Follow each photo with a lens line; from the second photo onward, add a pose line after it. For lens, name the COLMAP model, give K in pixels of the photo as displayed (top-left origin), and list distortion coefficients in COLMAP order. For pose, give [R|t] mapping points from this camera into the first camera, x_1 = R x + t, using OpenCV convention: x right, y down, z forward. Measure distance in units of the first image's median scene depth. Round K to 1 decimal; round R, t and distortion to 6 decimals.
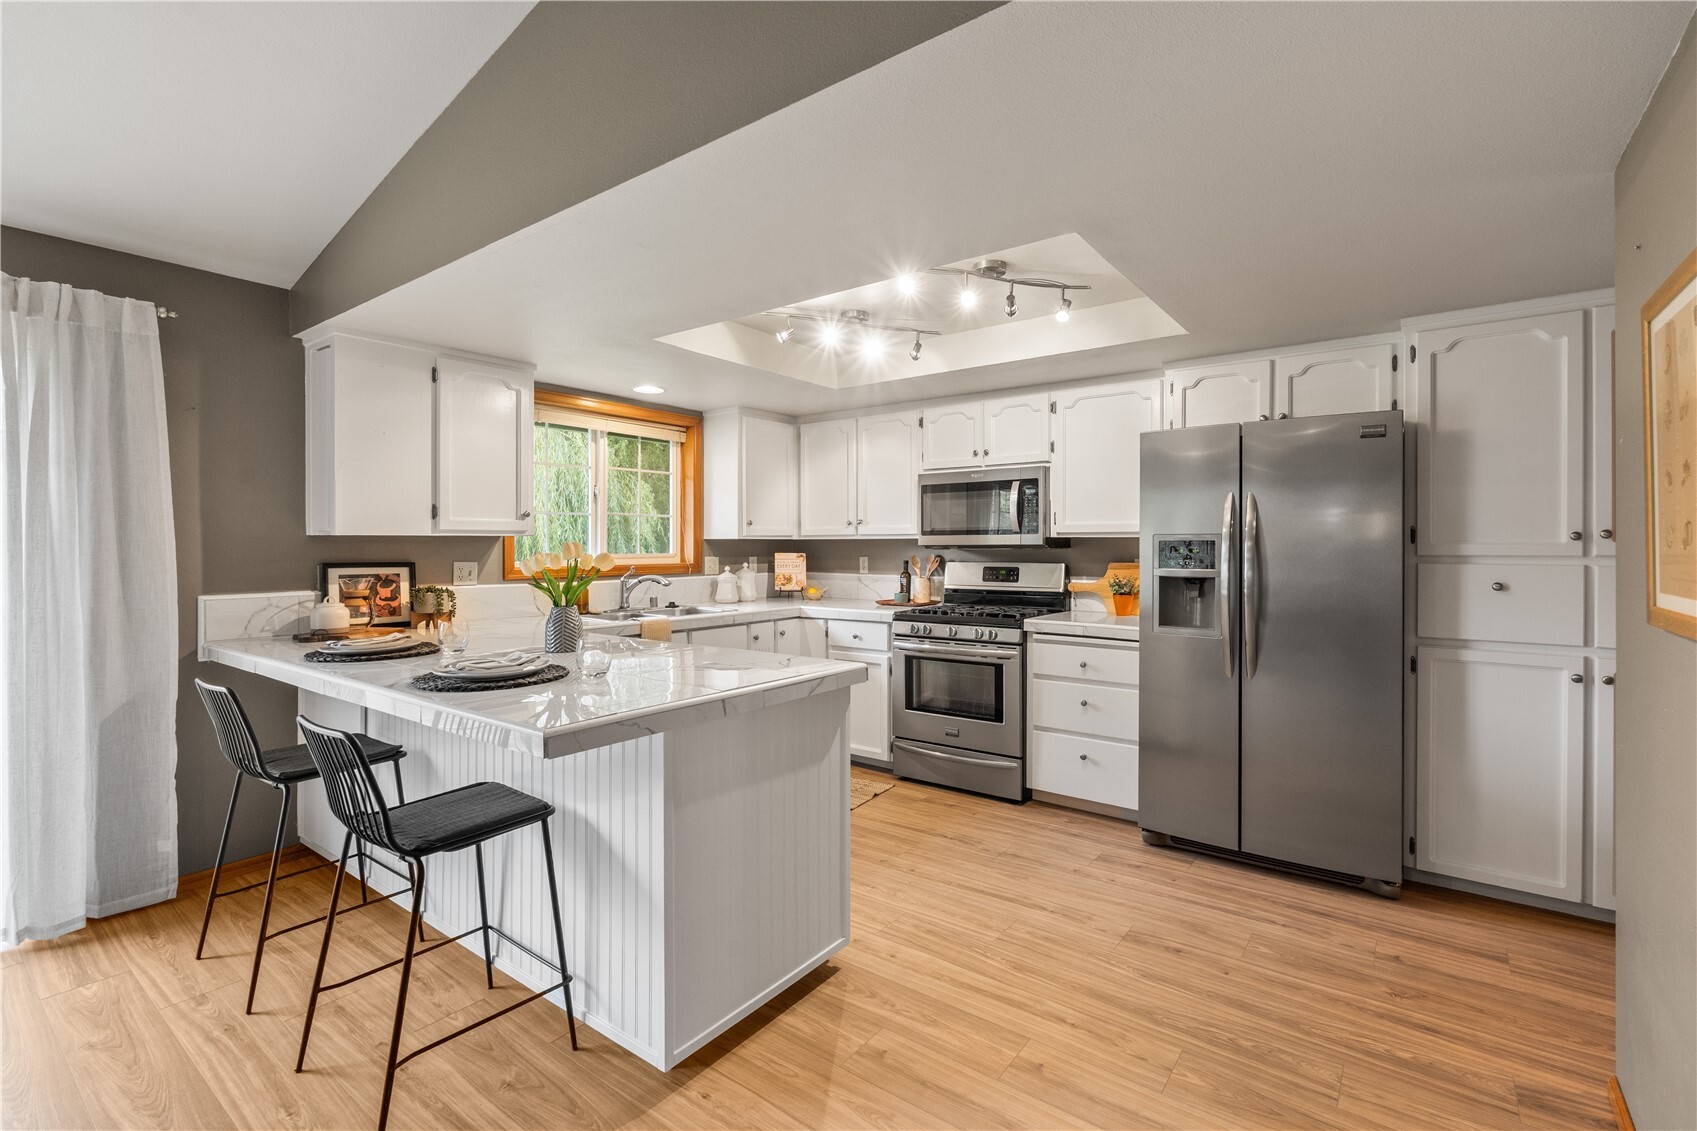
lens RADIAL K [[759.4, 0, 852.4], [0, 759.4, 548.0], [0, 0, 1]] dist [-0.004027, 0.000827]
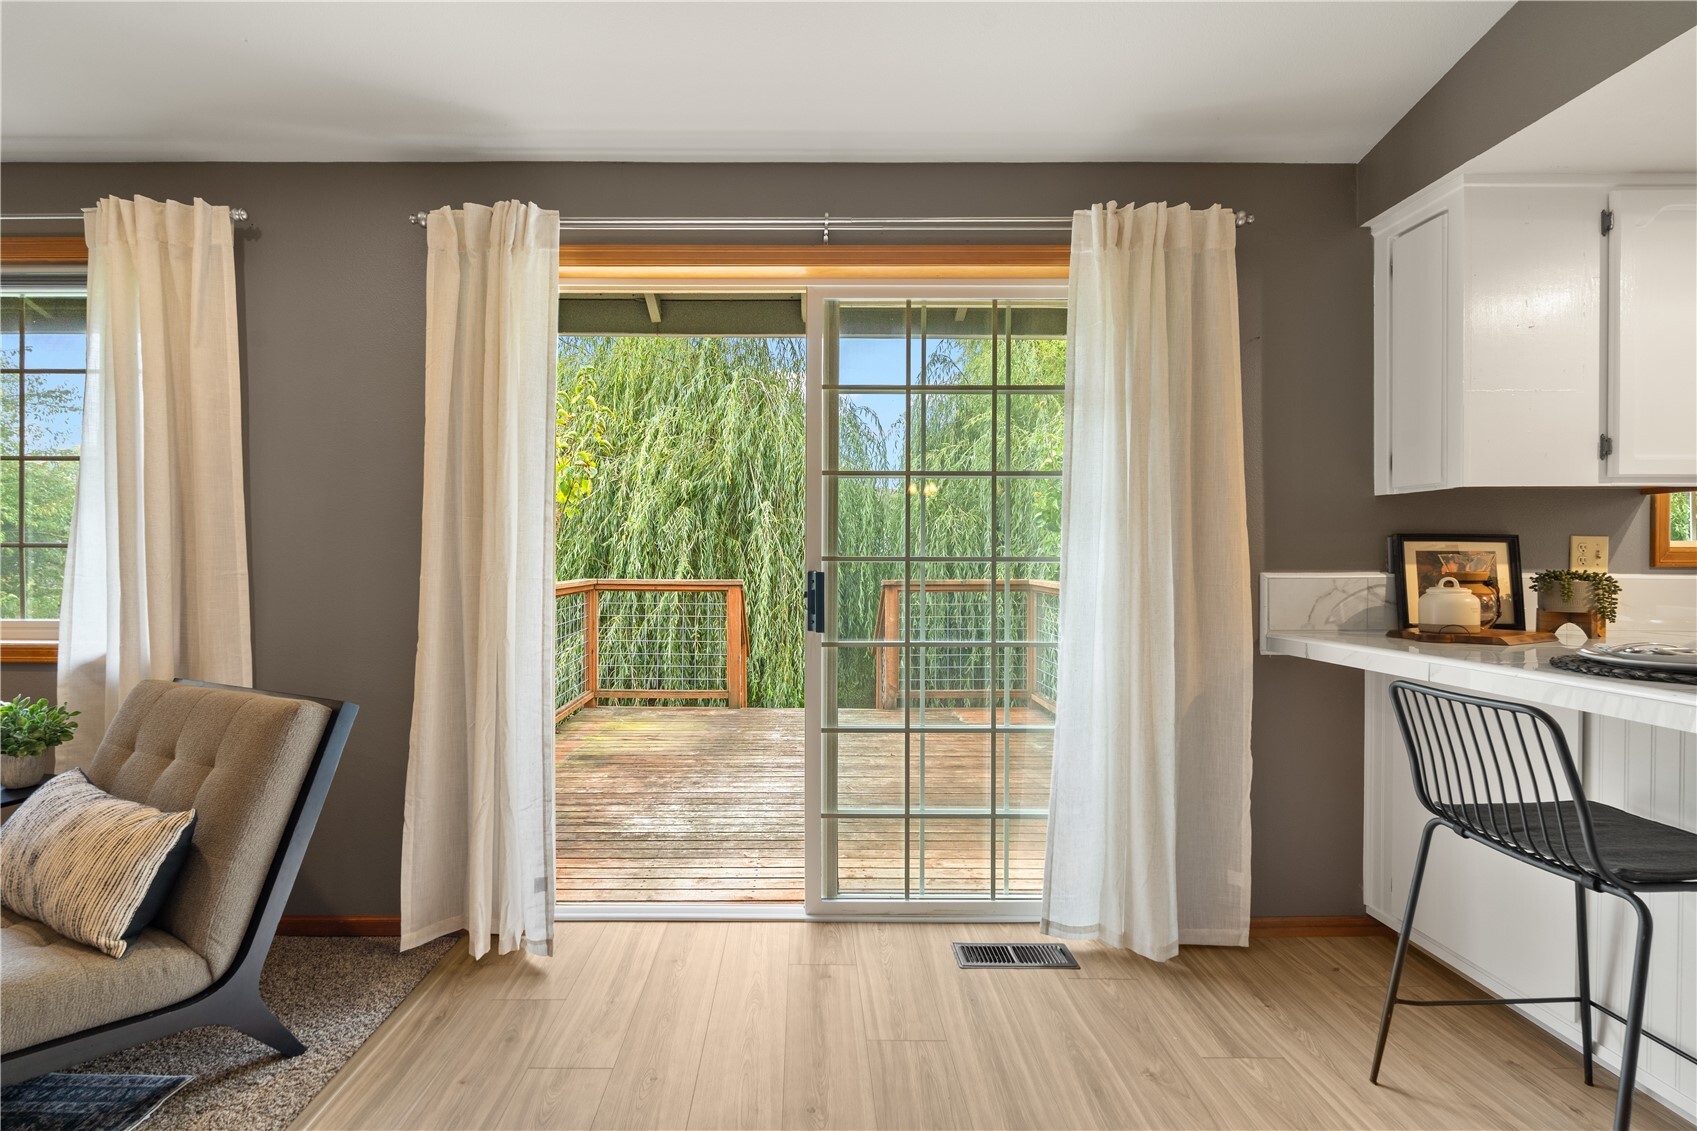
lens RADIAL K [[759.4, 0, 800.6], [0, 759.4, 565.3], [0, 0, 1]] dist [-0.004027, 0.000827]
pose [[0.604227, 0.002757, -0.796808, -0.370089], [-0.003551, 0.999993, 0.000767, 0.040182], [0.796805, 0.002366, 0.604232, 0.093325]]
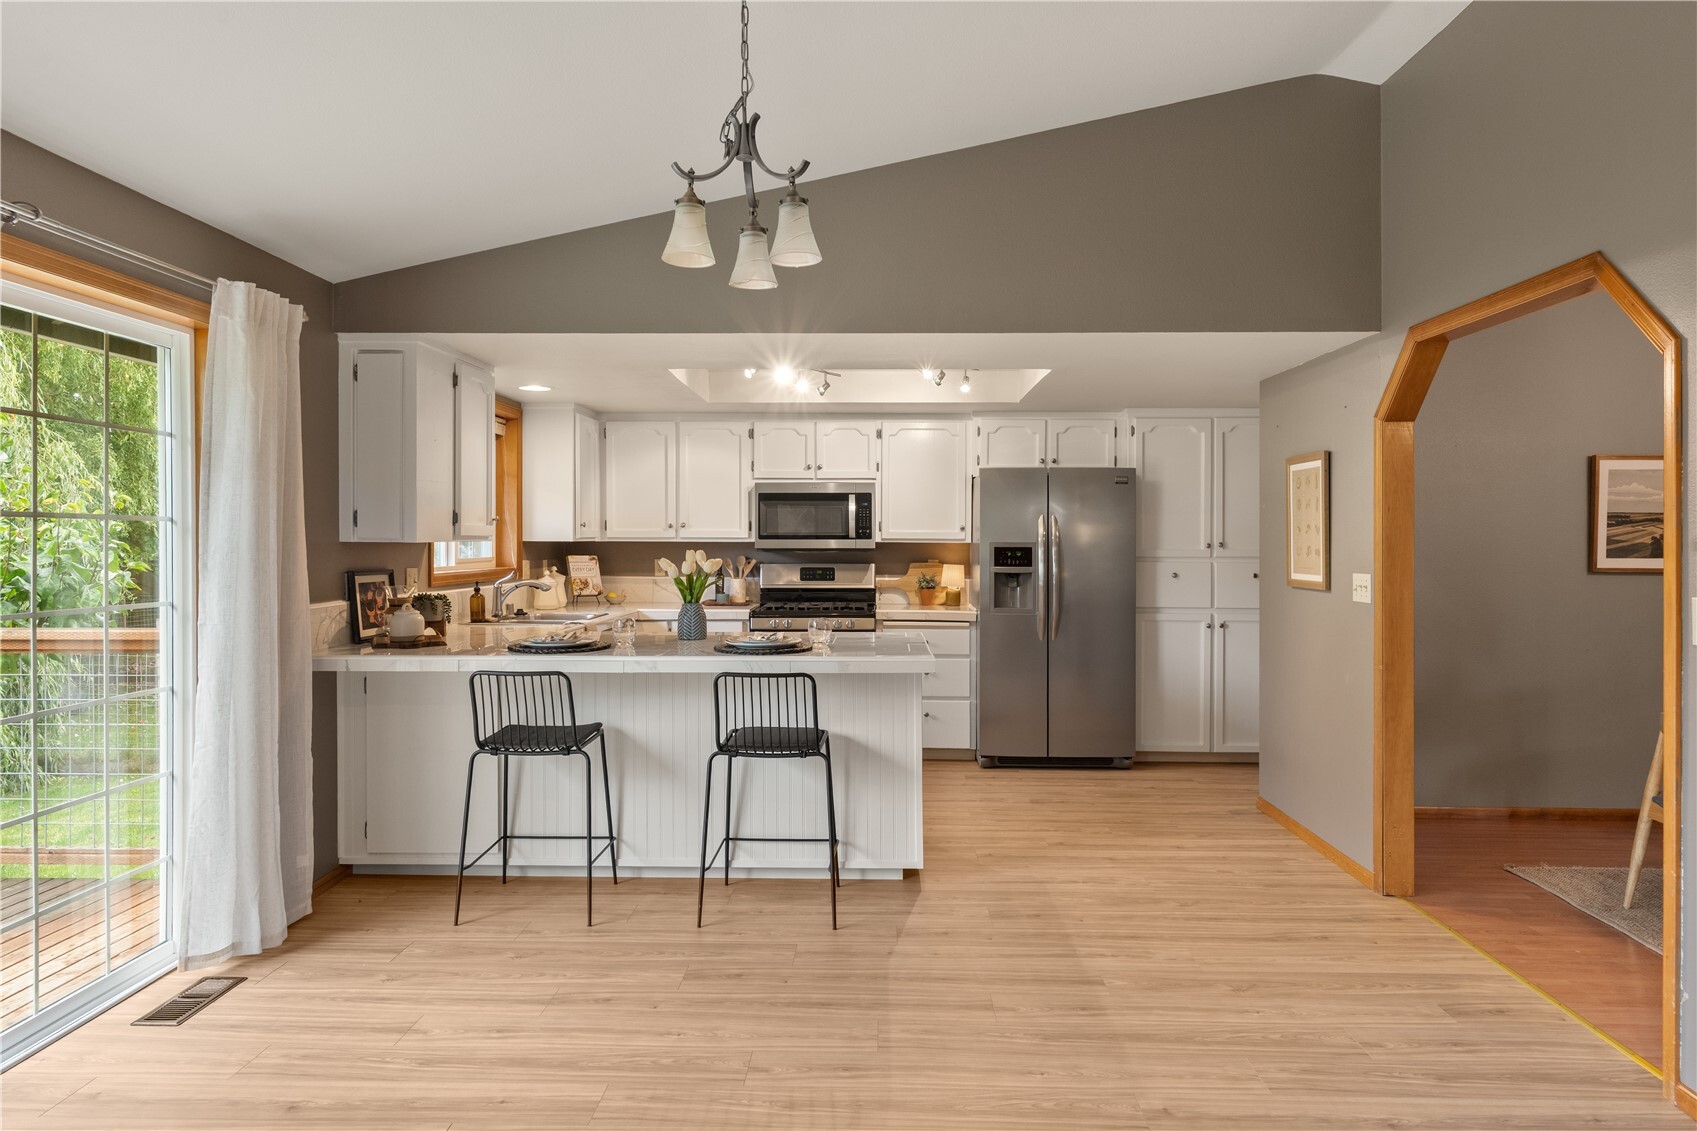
lens RADIAL K [[1094.7, 0, 866.2], [0, 1094.7, 553.8], [0, 0, 1]] dist [-0.005912, -0.002379]
pose [[0.805622, -0.003551, 0.592419, -0.782239], [-0.003075, 0.999943, 0.010176, -0.013561], [-0.592422, -0.010020, 0.805566, -0.383363]]
